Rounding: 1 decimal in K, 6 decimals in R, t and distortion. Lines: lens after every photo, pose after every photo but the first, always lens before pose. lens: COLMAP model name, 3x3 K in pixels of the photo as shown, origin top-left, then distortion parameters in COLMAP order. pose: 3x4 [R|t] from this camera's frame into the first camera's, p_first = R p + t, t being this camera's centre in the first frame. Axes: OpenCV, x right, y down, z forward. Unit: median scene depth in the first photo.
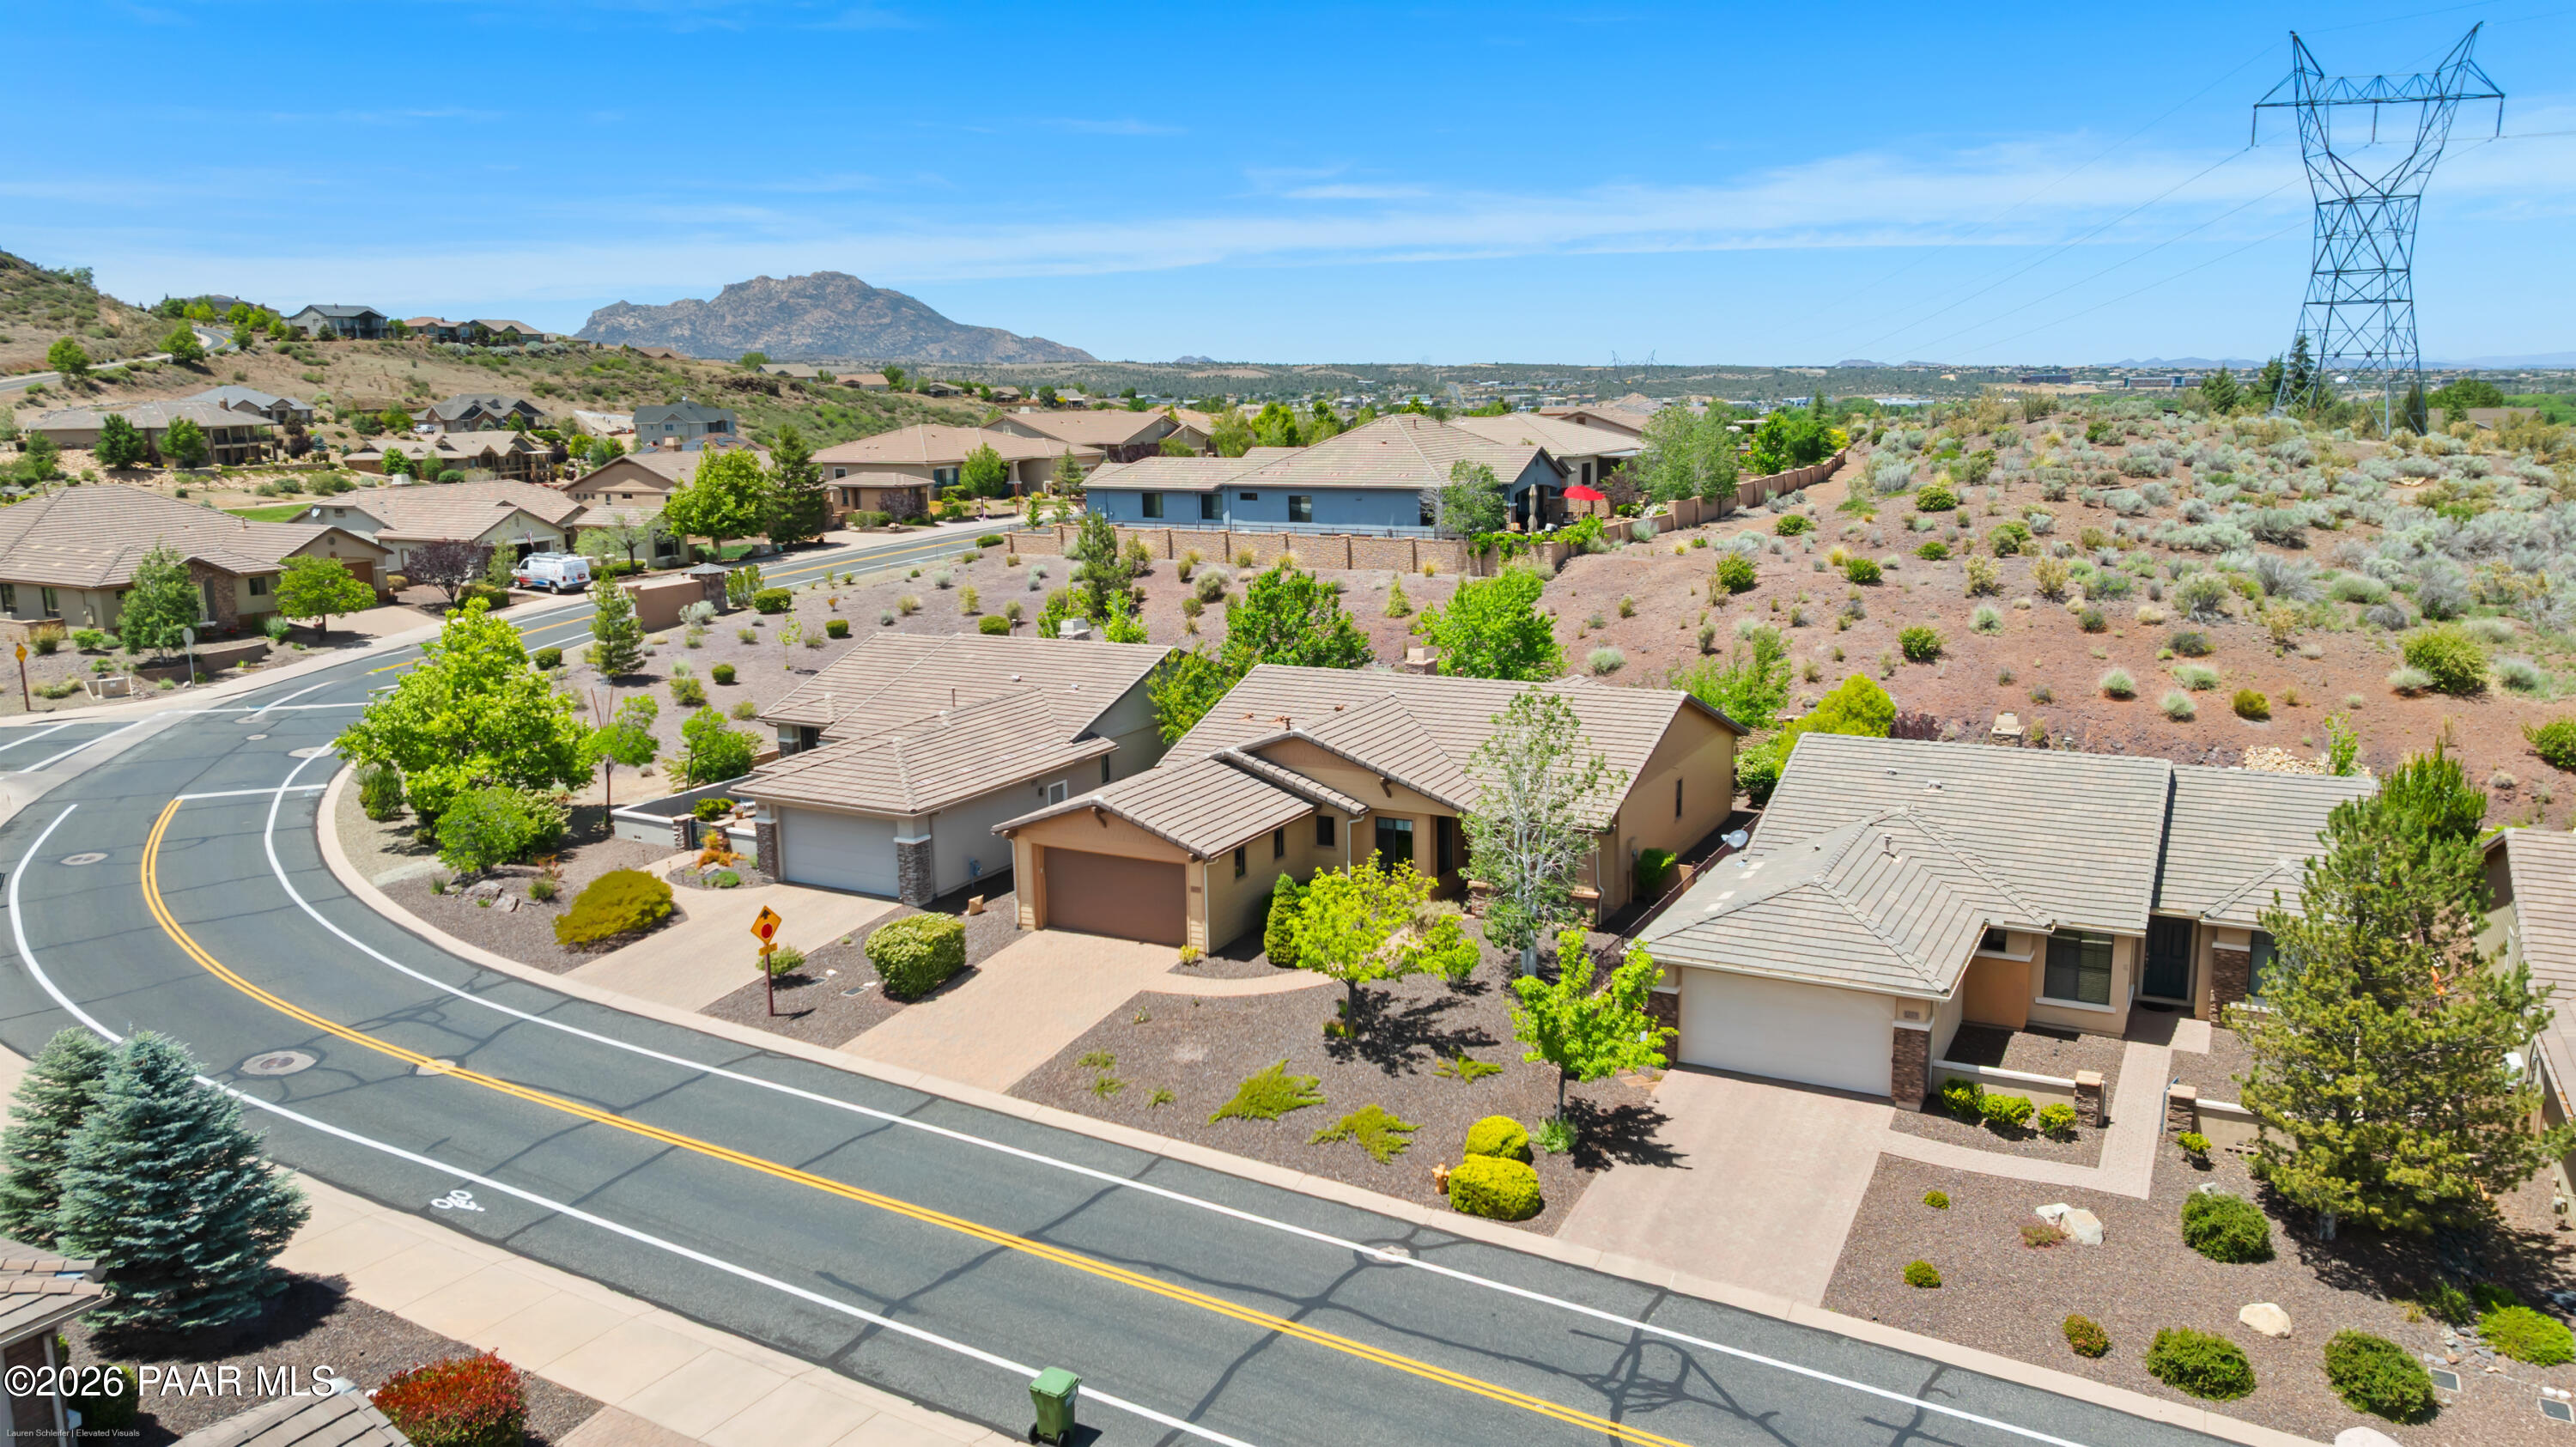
lens RADIAL K [[1836.1, 0, 1288.0], [0, 1836.1, 723.5], [0, 0, 1]] dist [-0.008176, 0.001060]
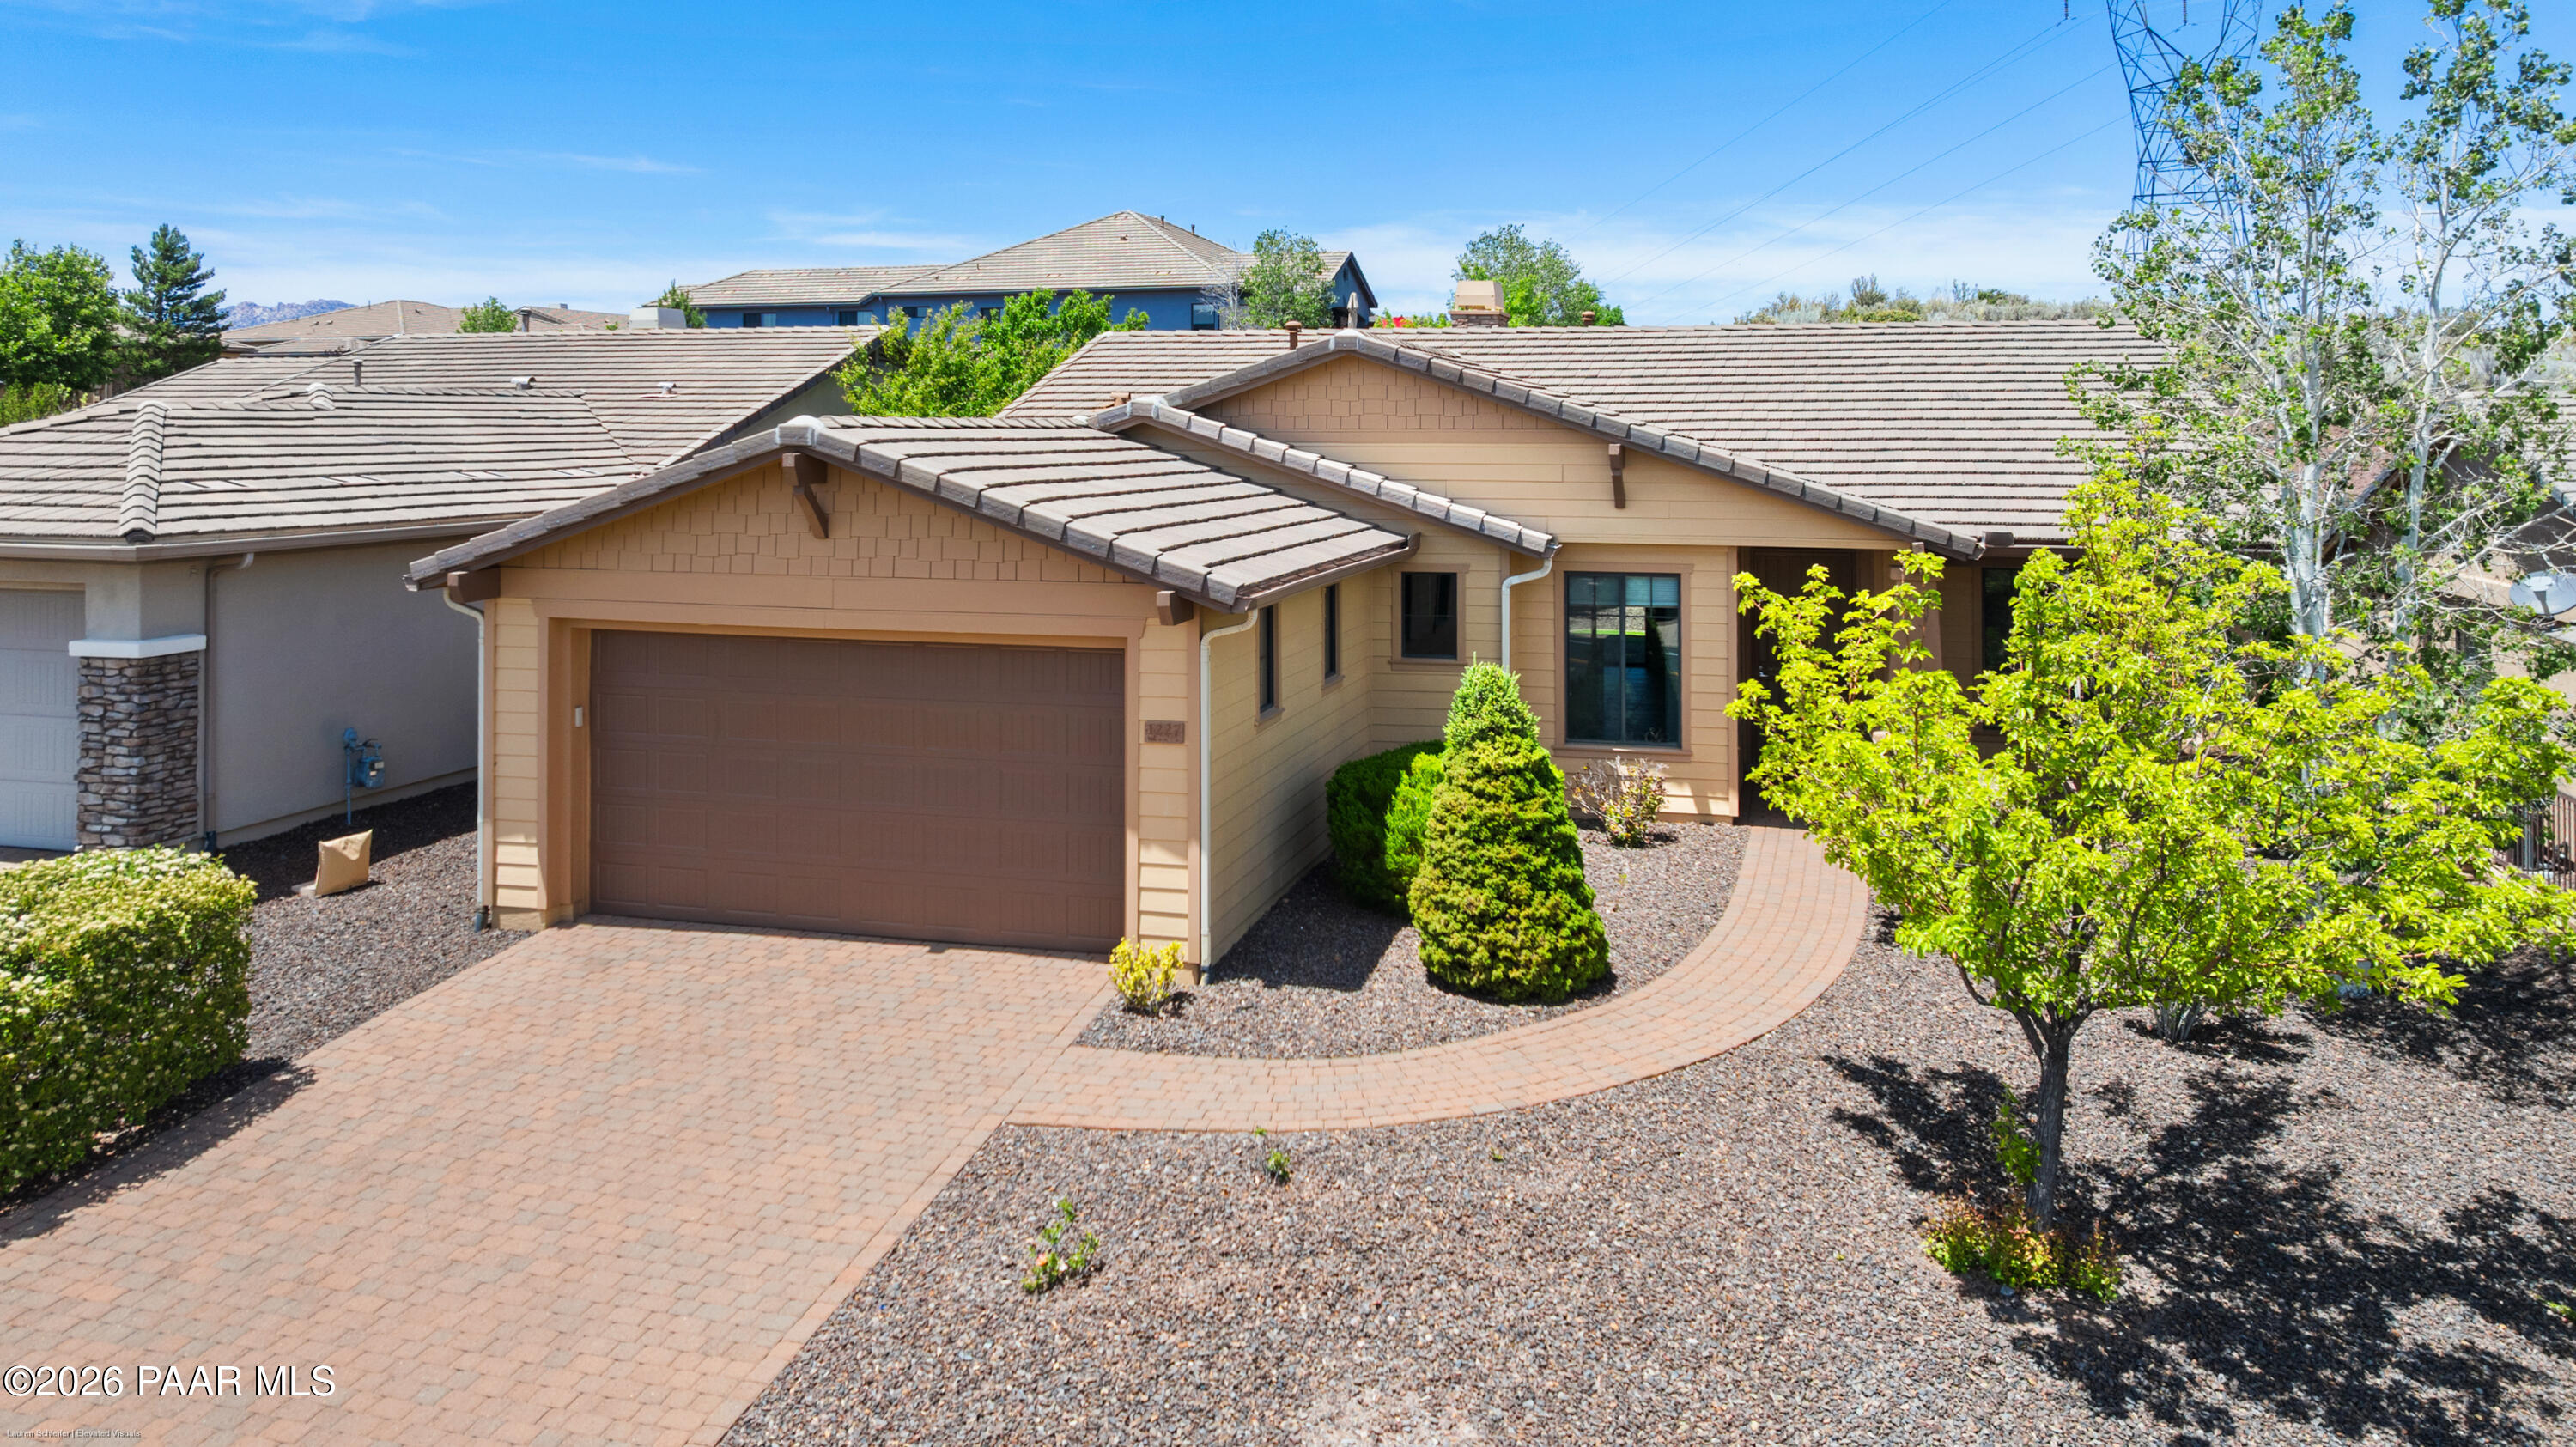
lens RADIAL K [[1883.2, 0, 1296.5], [0, 1883.2, 373.4], [0, 0, 1]] dist [-0.033689, 0.026570]
pose [[0.970855, 0.028283, 0.237992, -0.081872], [0.025295, 0.975374, -0.219101, 0.081551], [-0.238328, 0.218736, 0.946232, 0.577791]]
